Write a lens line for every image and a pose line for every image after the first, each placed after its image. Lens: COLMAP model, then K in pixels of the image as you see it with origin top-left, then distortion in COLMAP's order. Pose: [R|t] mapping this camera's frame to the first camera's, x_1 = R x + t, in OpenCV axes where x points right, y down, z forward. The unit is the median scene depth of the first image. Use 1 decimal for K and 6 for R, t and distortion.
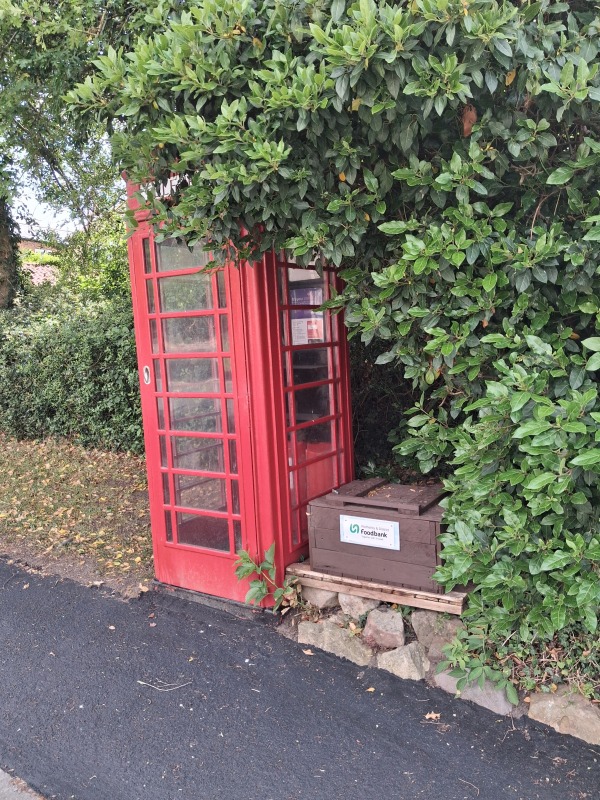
lens RADIAL K [[627.8, 0, 300.0], [0, 627.8, 400.0], [0, 0, 1]] dist [0.018201, -0.007452]
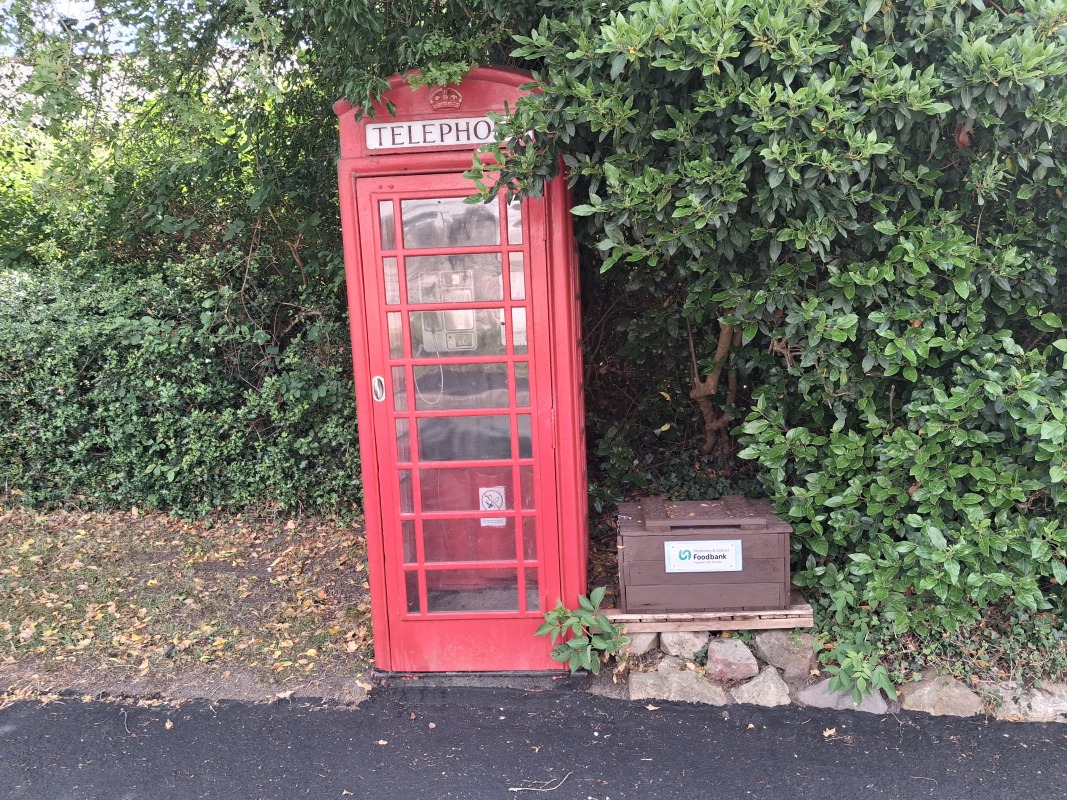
lens RADIAL K [[837.3, 0, 533.5], [0, 837.3, 400.0], [0, 0, 1]] dist [0.018201, -0.007452]
pose [[0.872370, -0.047405, 0.486543, -0.645967], [0.049747, 0.998729, 0.008112, -0.029988], [-0.486309, 0.017127, 0.873619, 0.079088]]
